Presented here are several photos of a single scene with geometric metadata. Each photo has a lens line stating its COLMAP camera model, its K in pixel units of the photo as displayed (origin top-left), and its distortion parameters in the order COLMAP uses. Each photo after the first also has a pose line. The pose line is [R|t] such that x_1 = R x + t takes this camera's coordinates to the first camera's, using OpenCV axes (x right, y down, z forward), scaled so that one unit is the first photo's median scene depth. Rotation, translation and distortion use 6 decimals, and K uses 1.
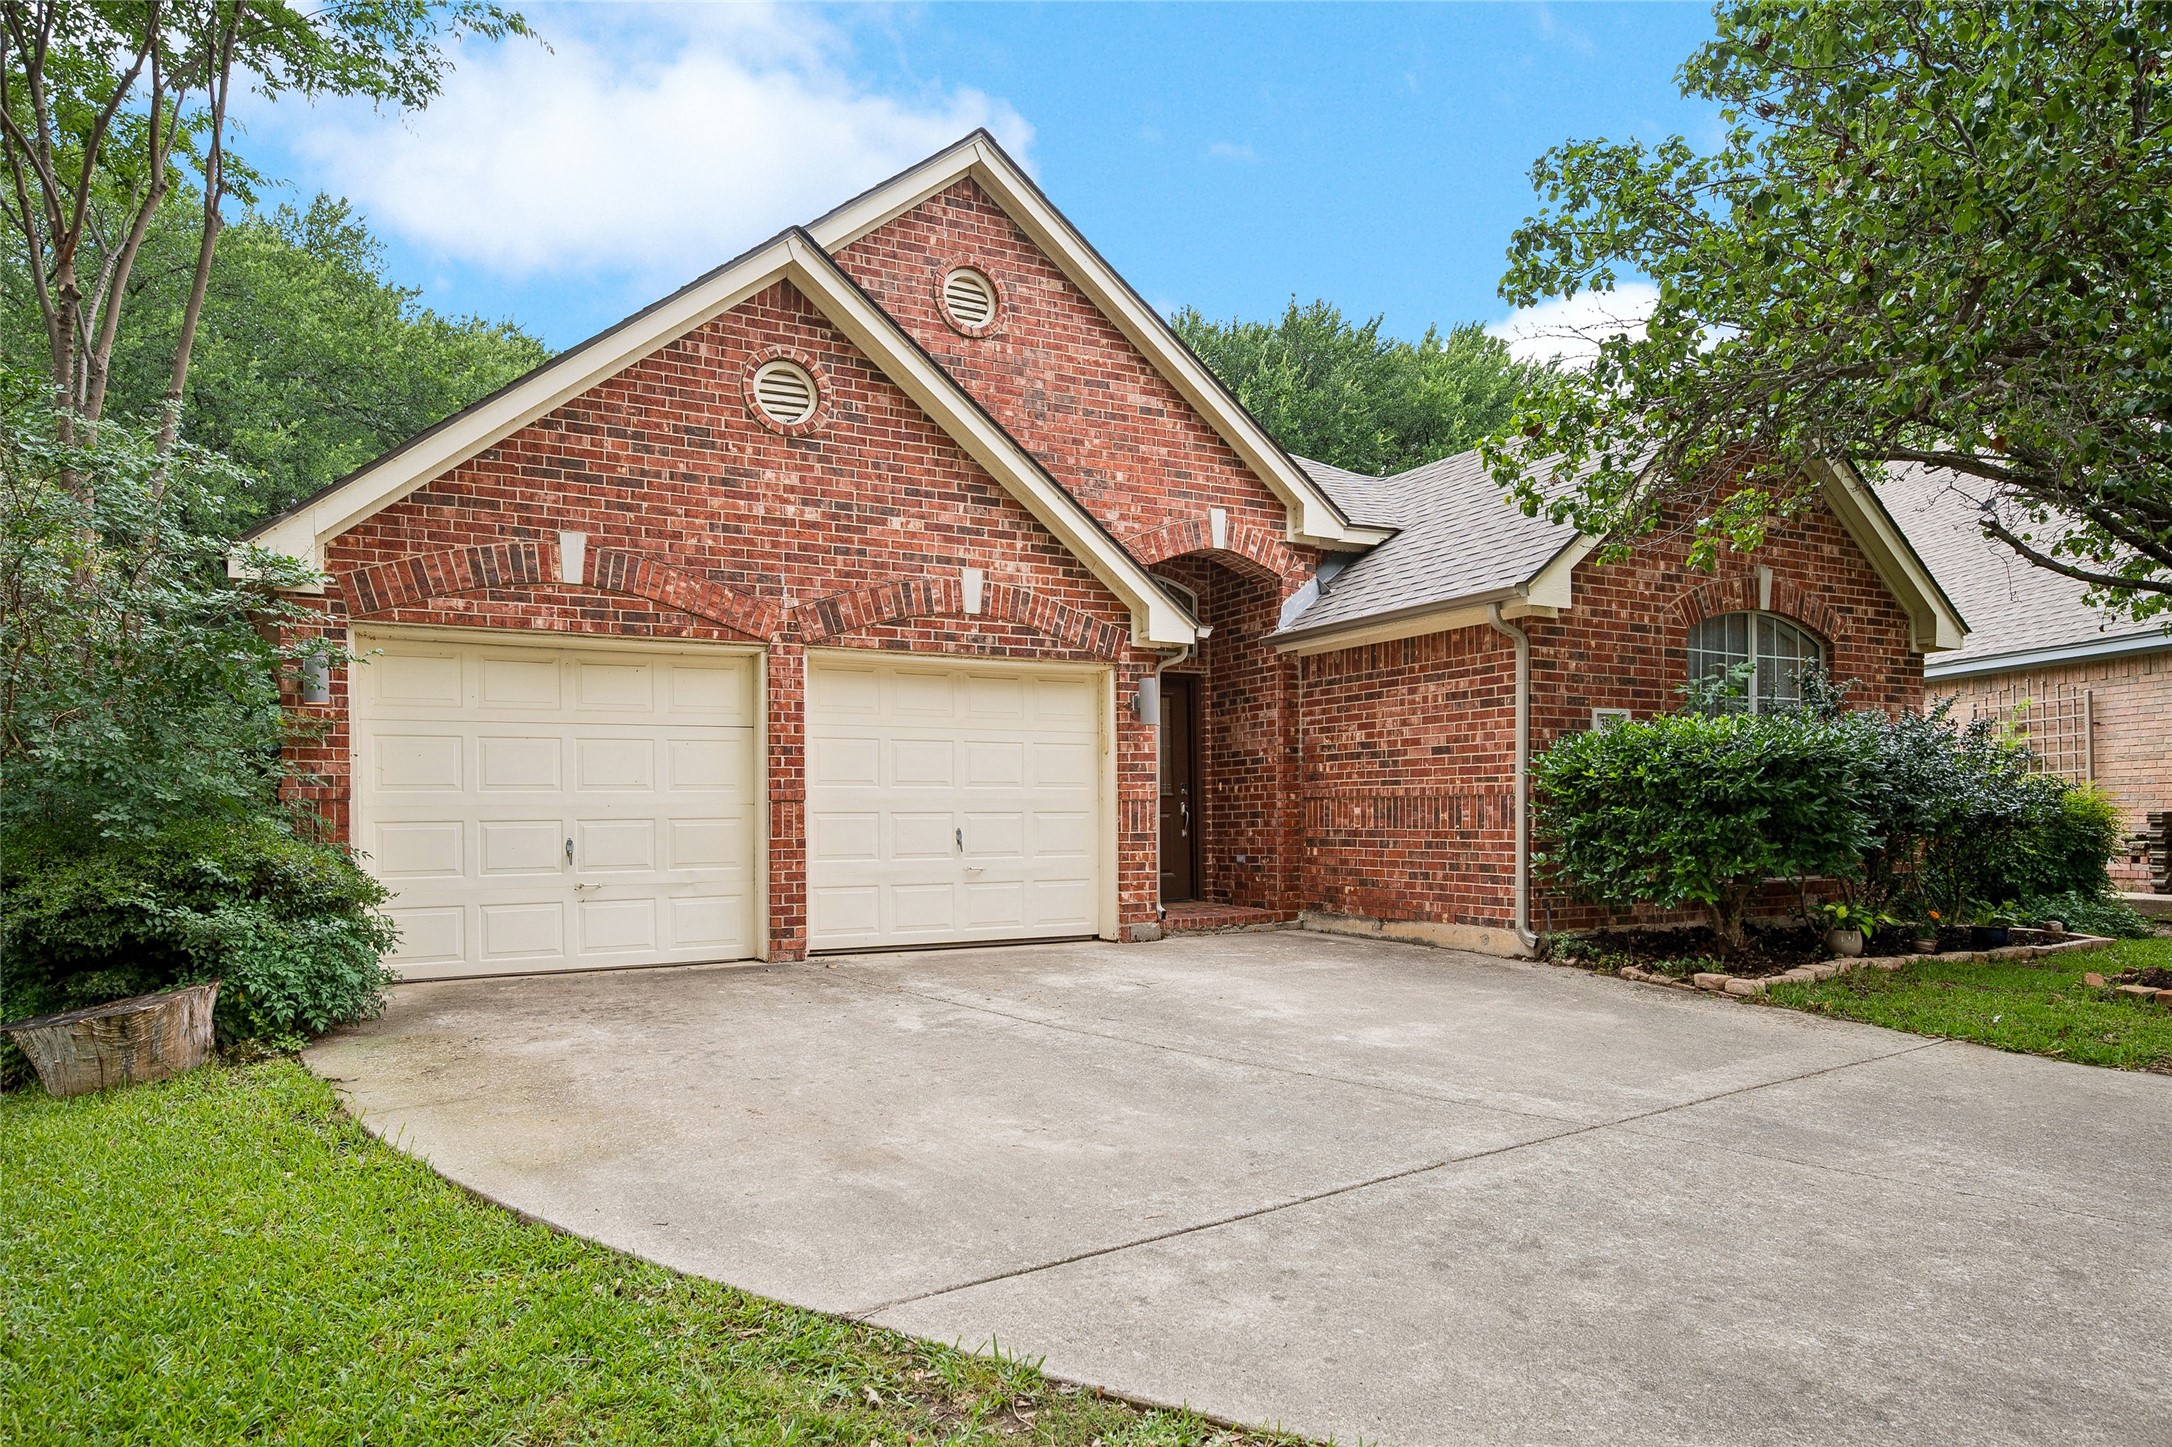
lens RADIAL K [[1306.0, 0, 1084.0], [0, 1306.0, 809.2], [0, 0, 1]] dist [0.000202, 0.001461]
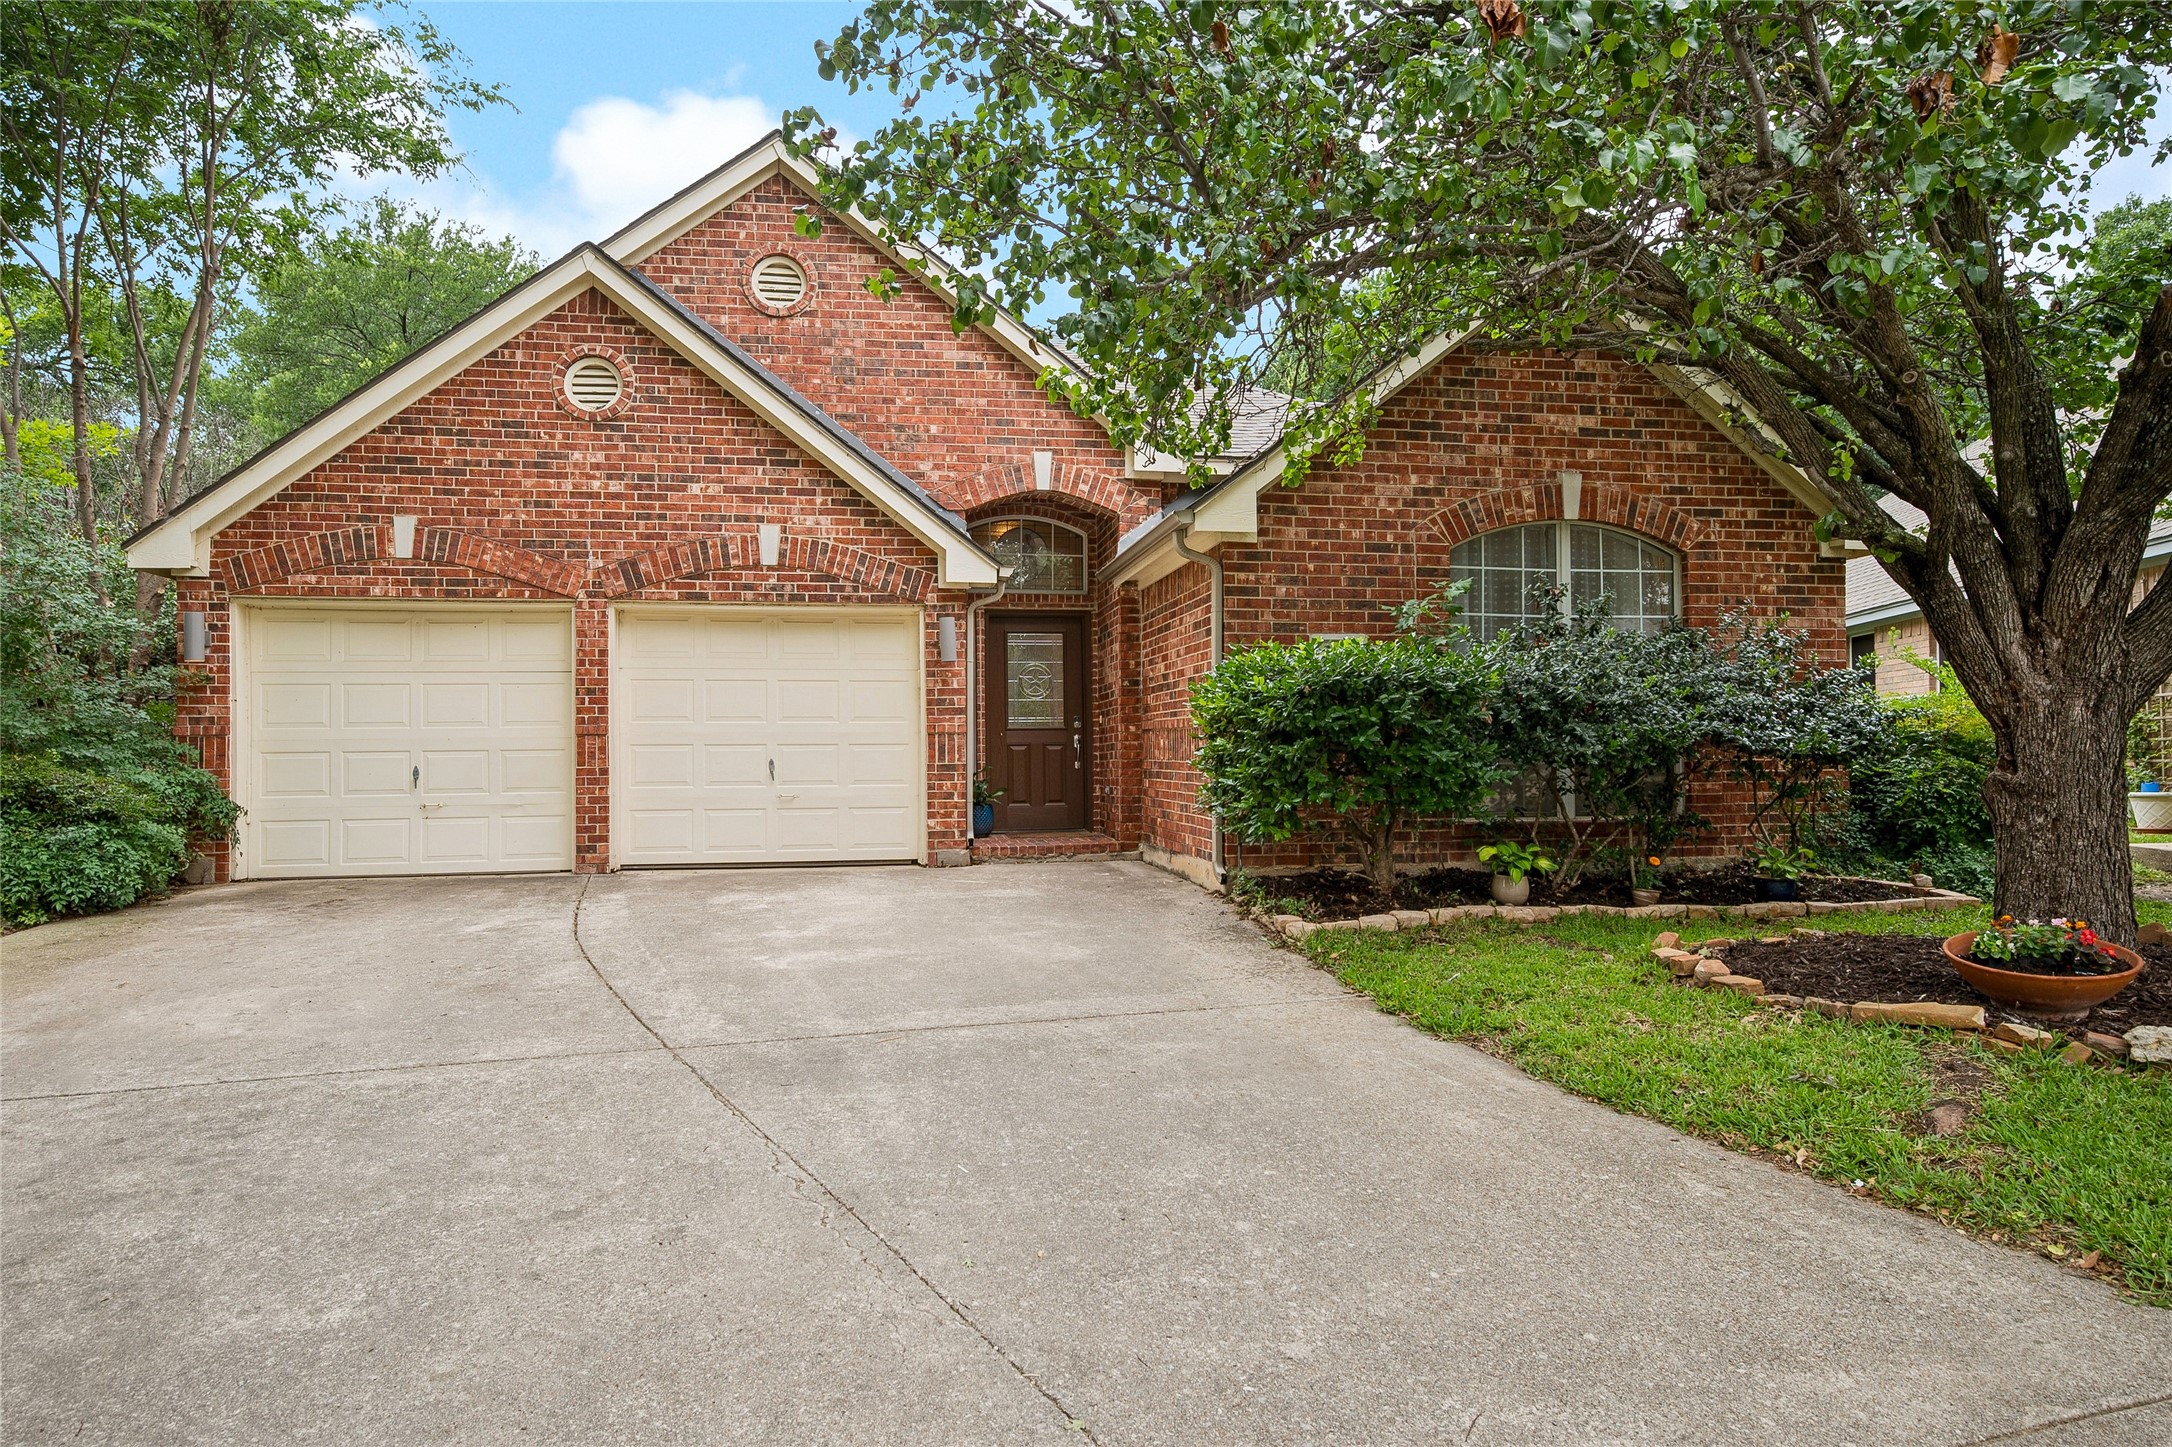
lens RADIAL K [[1249.0, 0, 1085.9], [0, 1249.0, 721.6], [0, 0, 1]] dist [-0.002255, -0.000858]
pose [[0.949136, -0.007302, -0.314781, 0.511131], [0.002007, 0.999851, -0.017142, 0.001567], [0.314859, 0.015638, 0.949010, 0.083317]]
